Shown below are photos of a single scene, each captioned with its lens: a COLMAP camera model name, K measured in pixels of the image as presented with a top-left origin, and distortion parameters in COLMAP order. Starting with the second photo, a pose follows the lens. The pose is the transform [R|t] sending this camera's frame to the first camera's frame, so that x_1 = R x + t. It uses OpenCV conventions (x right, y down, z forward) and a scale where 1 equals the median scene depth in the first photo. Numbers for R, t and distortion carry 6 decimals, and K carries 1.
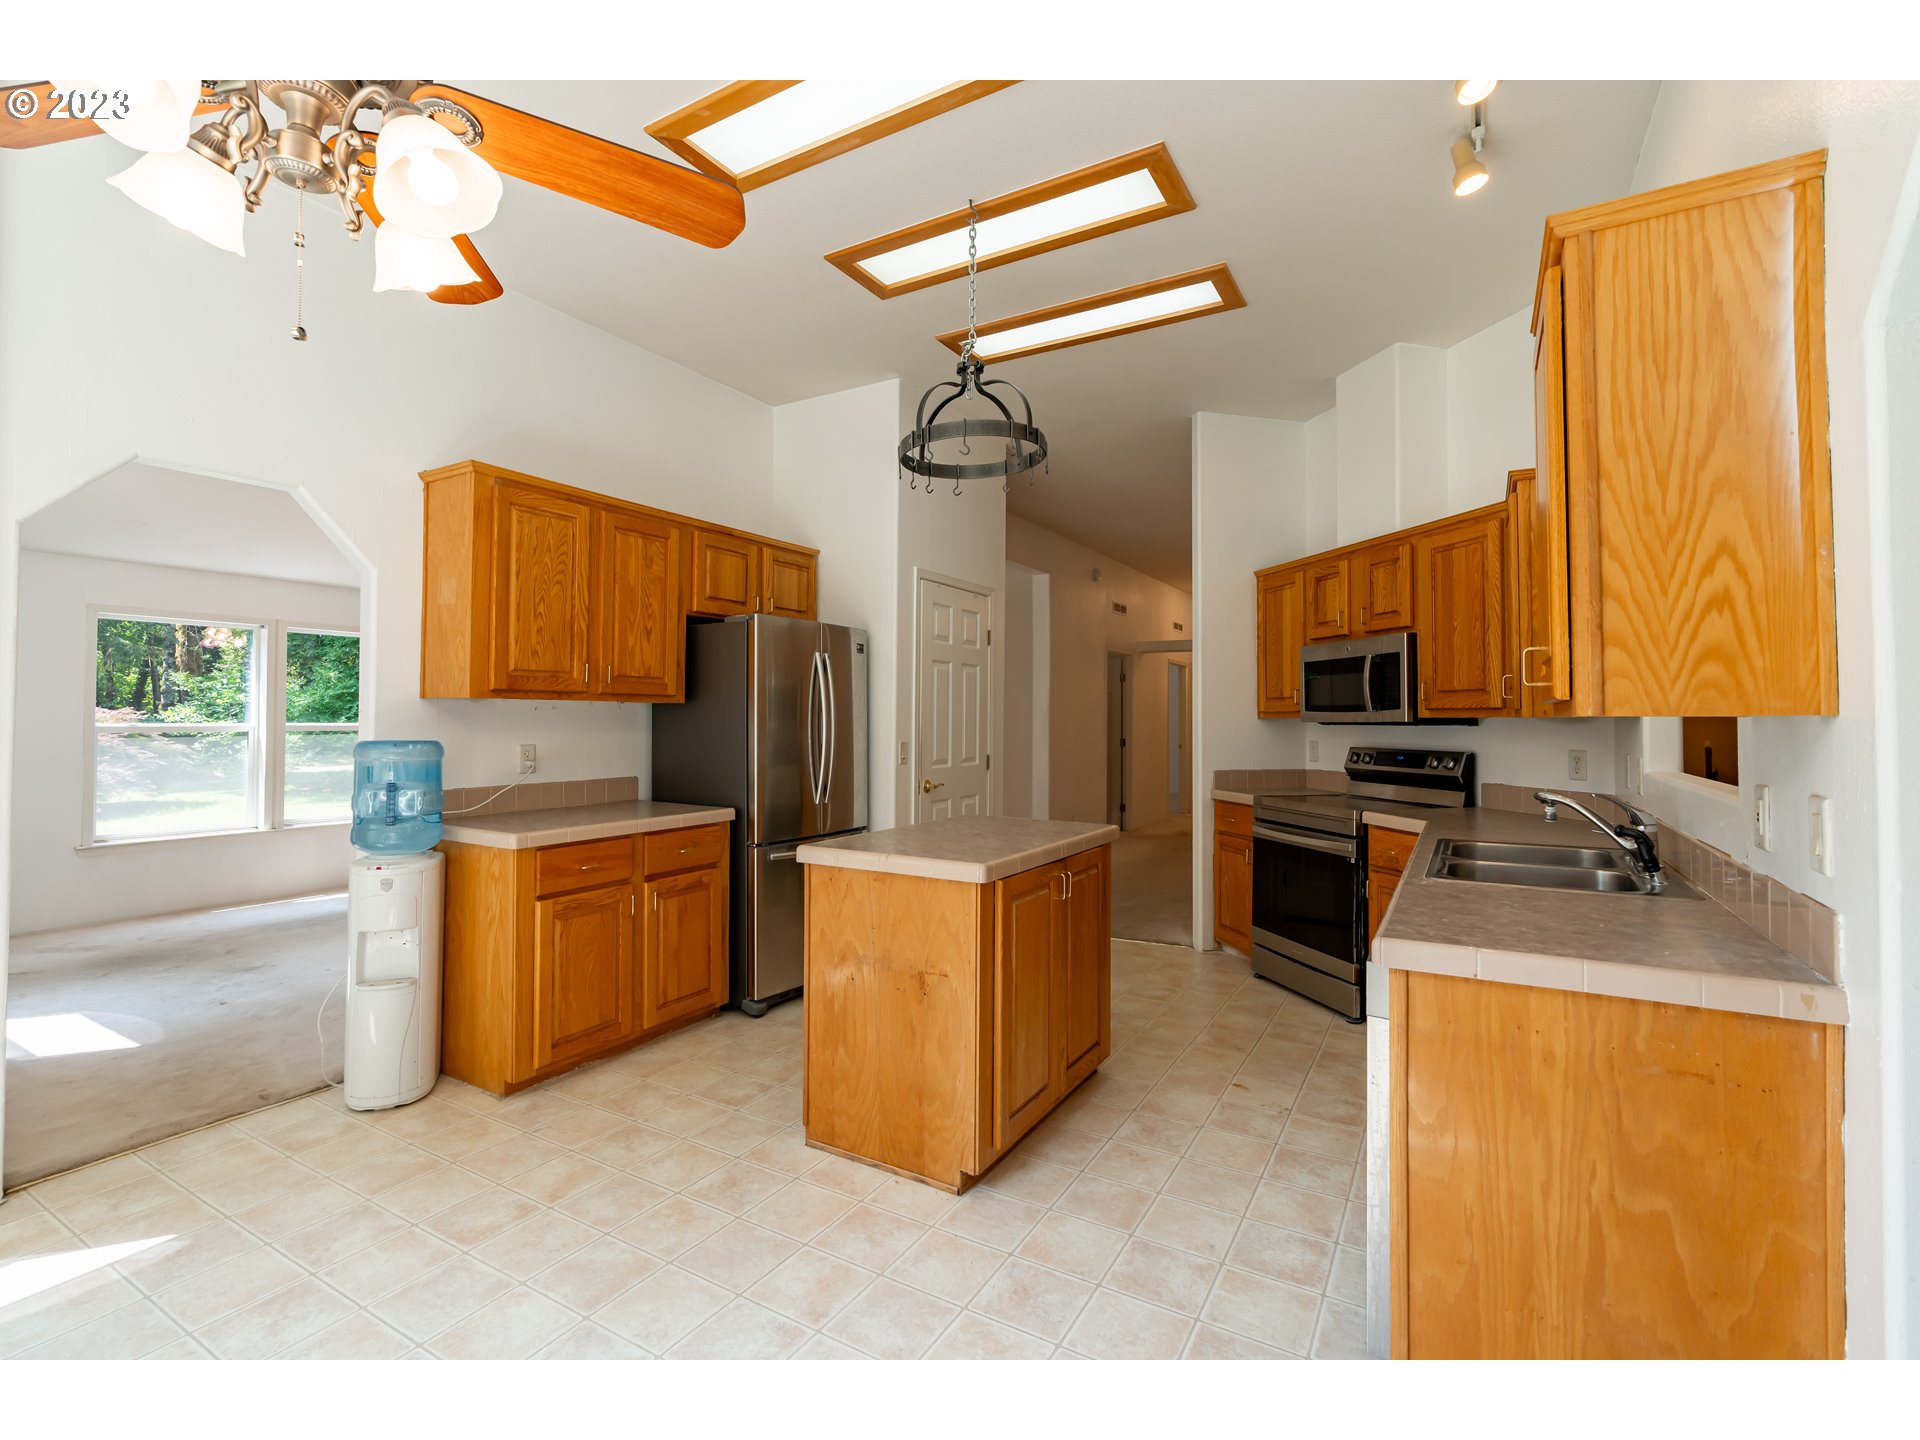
lens RADIAL K [[870.8, 0, 966.7], [0, 870.8, 703.0], [0, 0, 1]] dist [-0.015084, 0.007873]
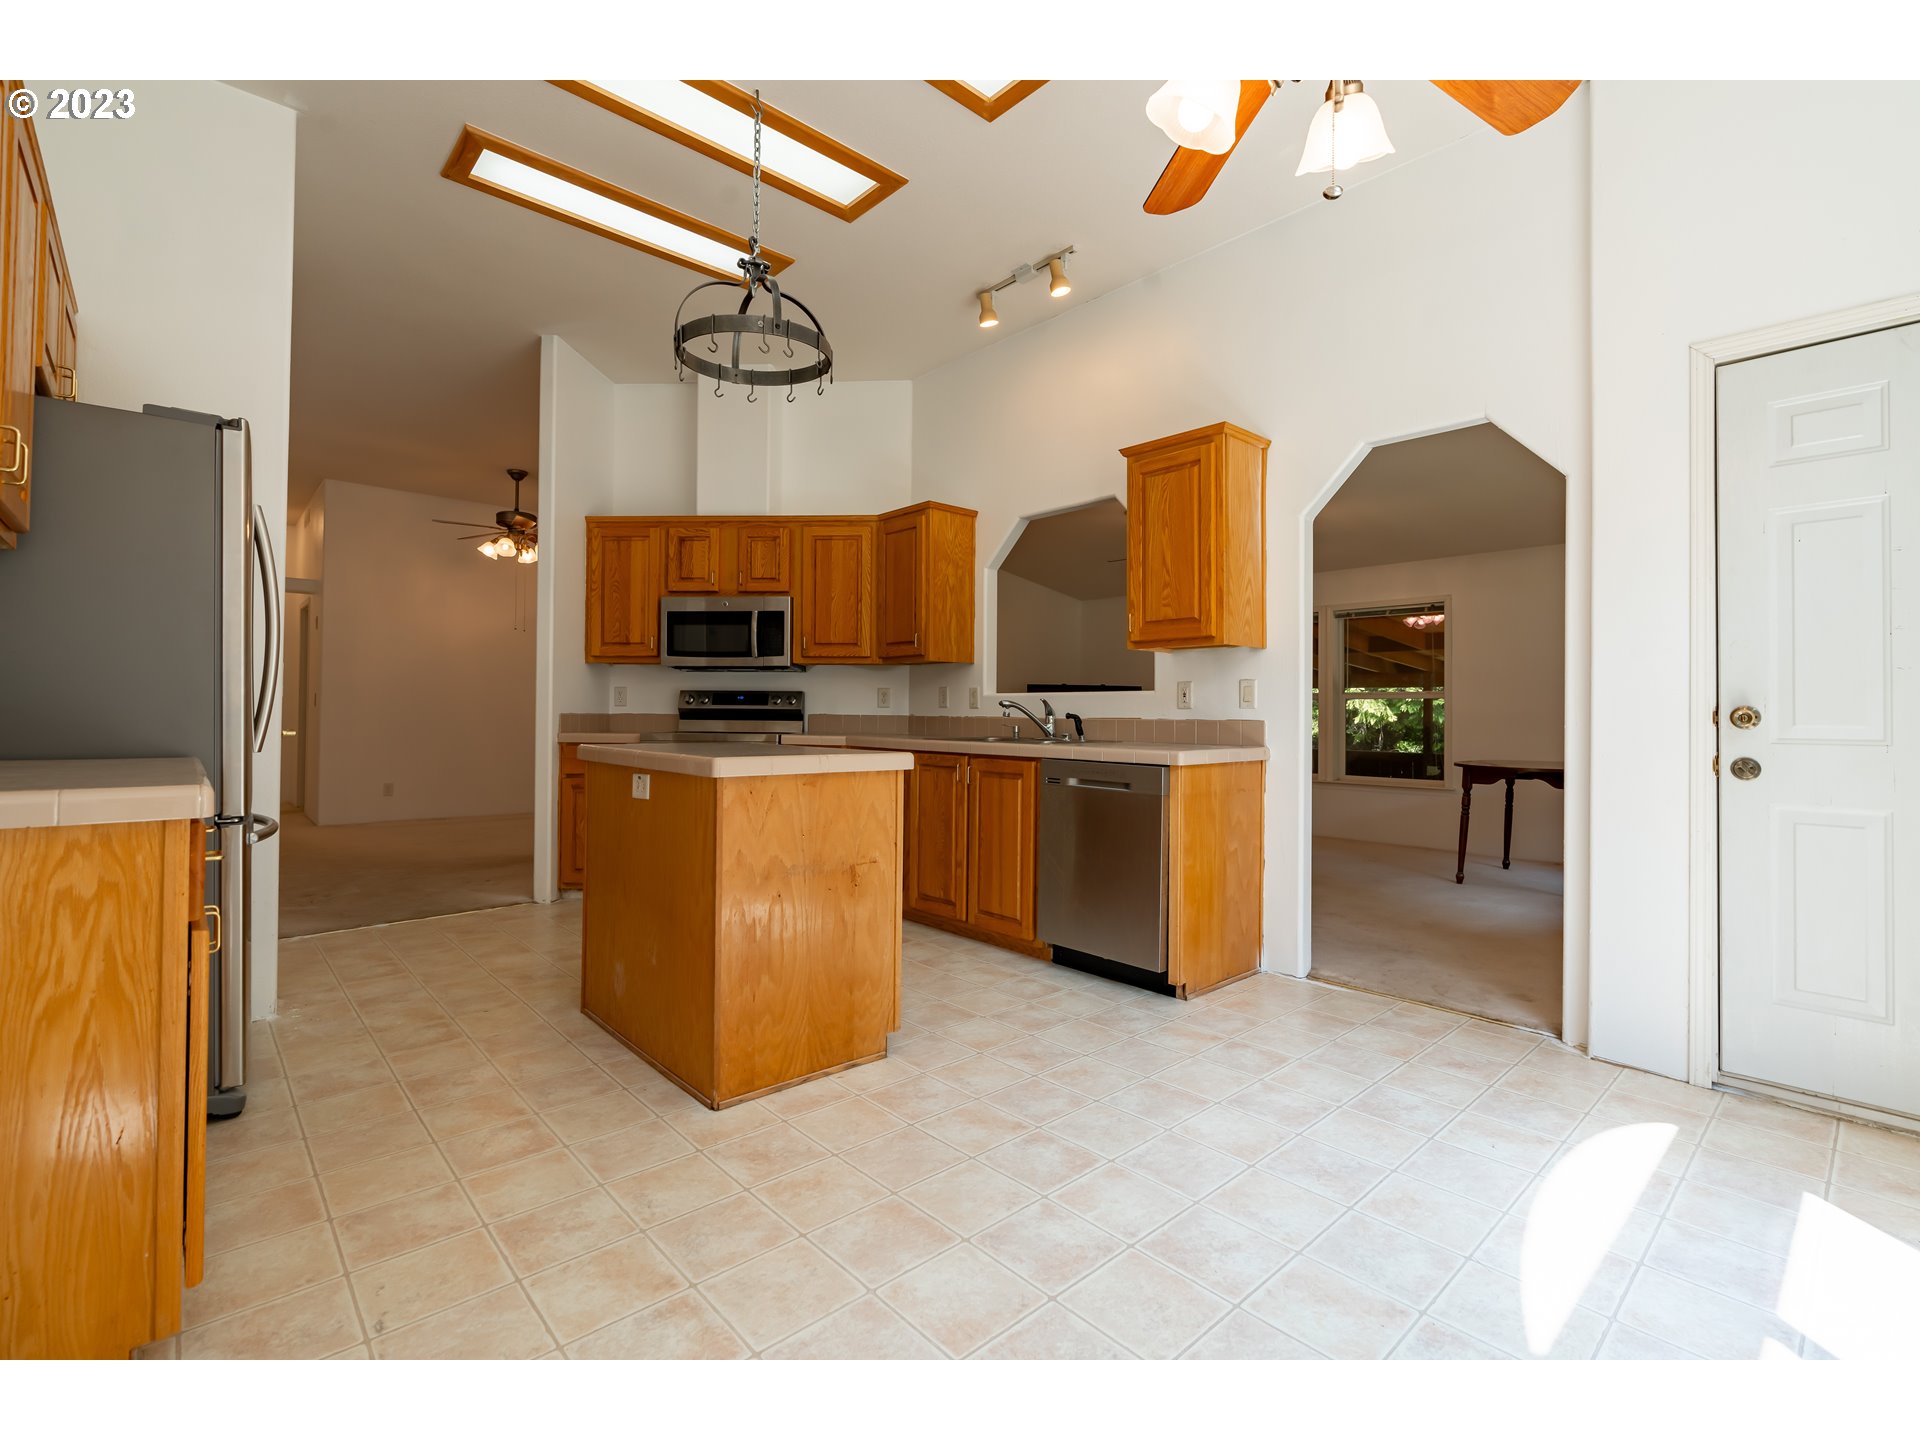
lens RADIAL K [[870.8, 0, 966.7], [0, 870.8, 703.0], [0, 0, 1]] dist [-0.015084, 0.007873]
pose [[0.297779, 0.011178, 0.954569, -0.669712], [-0.024734, 0.999686, -0.003991, 0.078288], [-0.954314, -0.022422, 0.297962, 0.378560]]
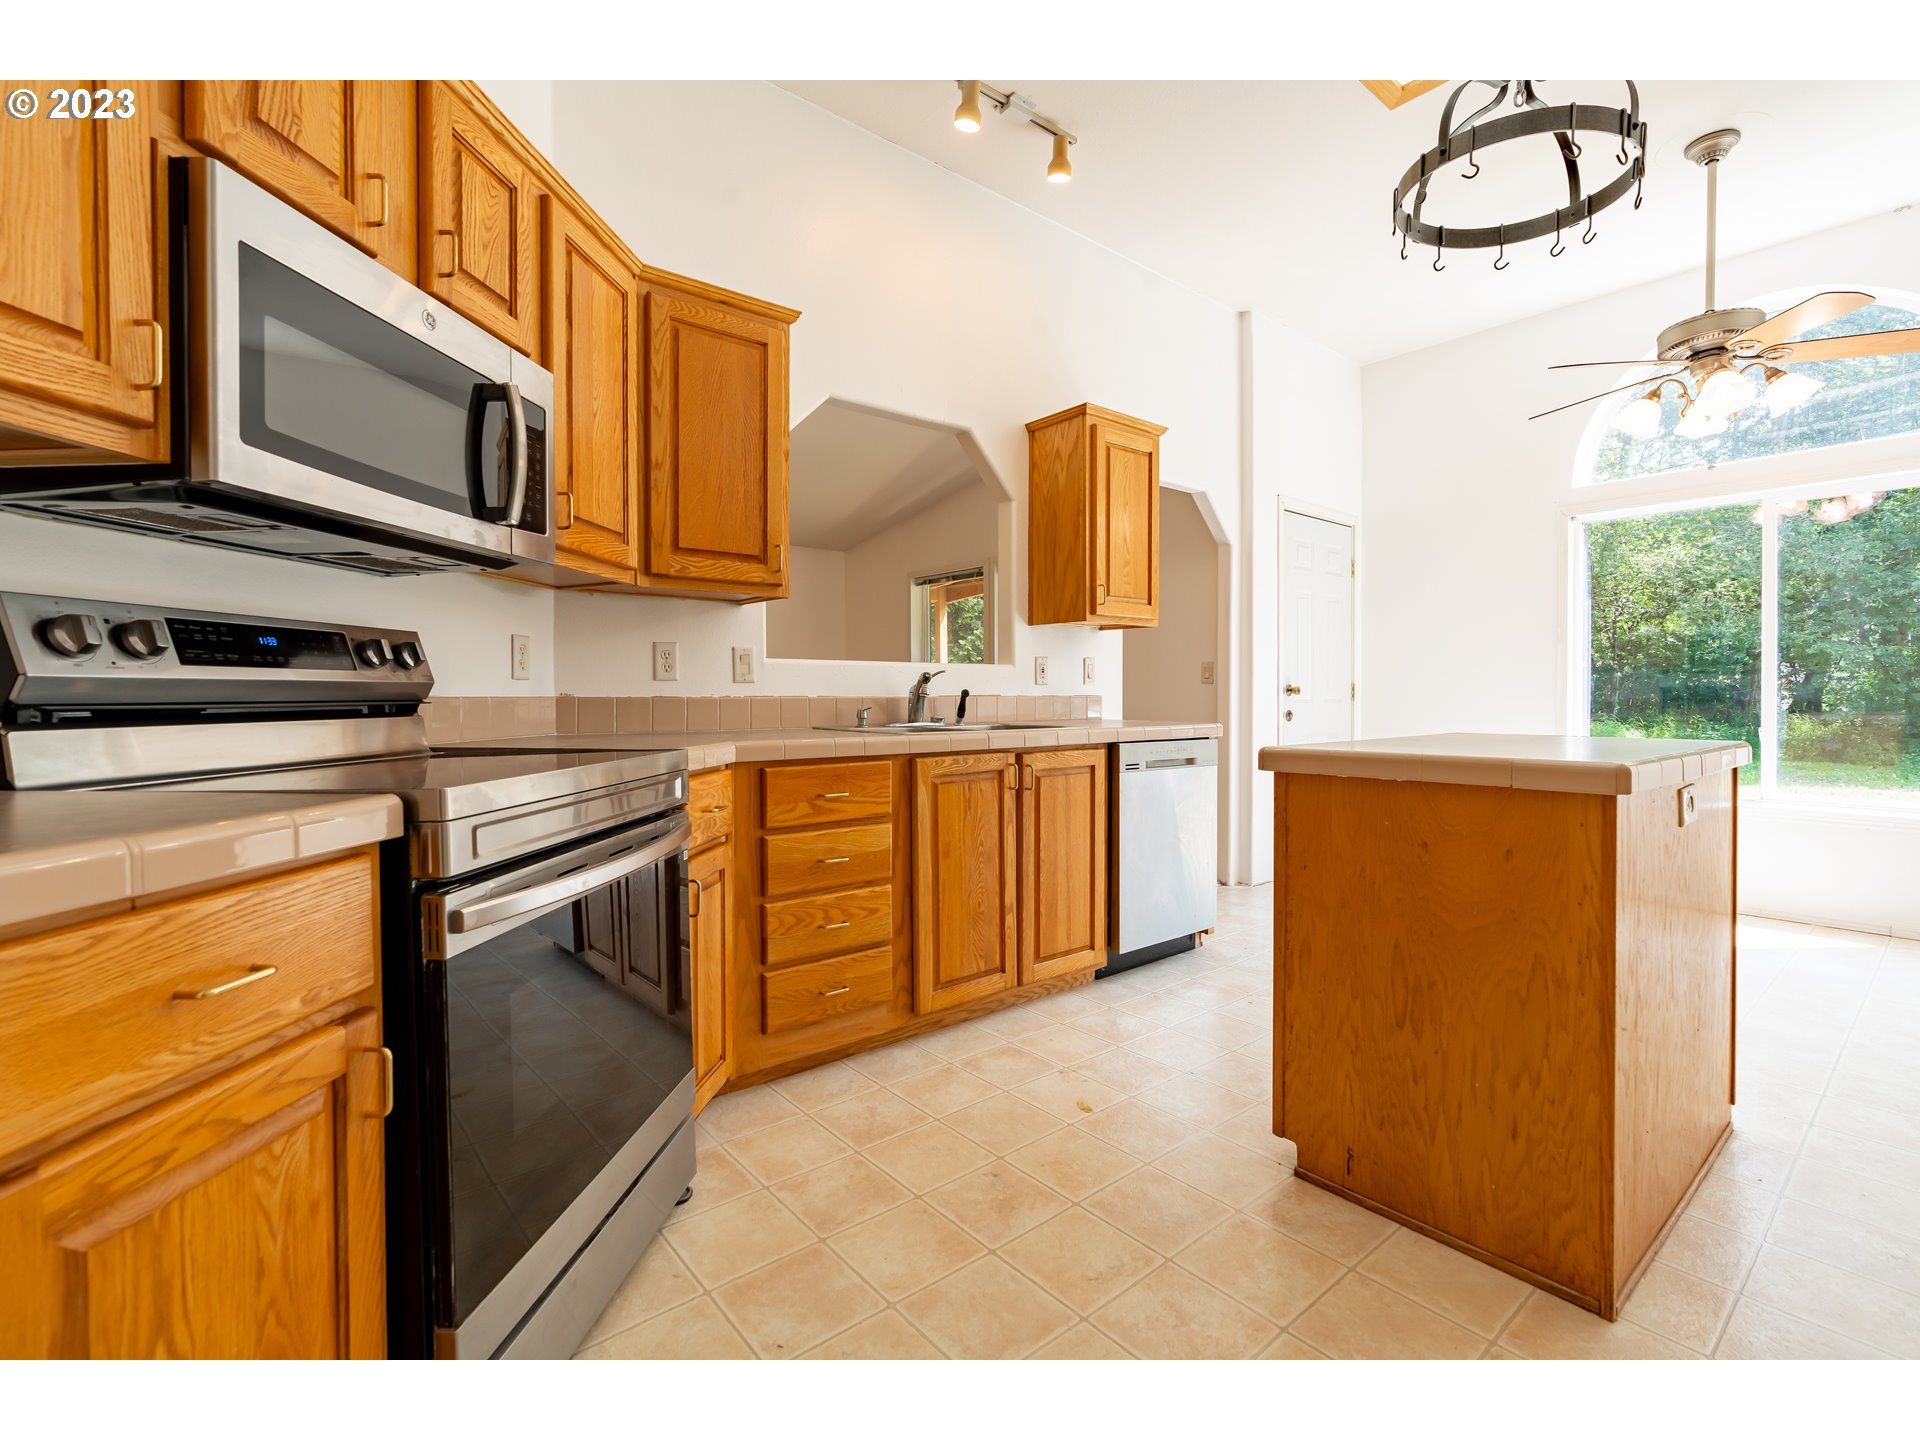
lens RADIAL K [[870.8, 0, 966.7], [0, 870.8, 703.0], [0, 0, 1]] dist [-0.015084, 0.007873]
pose [[-0.941667, -0.002899, 0.336534, 0.139870], [-0.004864, 0.999976, -0.004997, 0.101529], [-0.336511, -0.006343, -0.941658, 1.418044]]
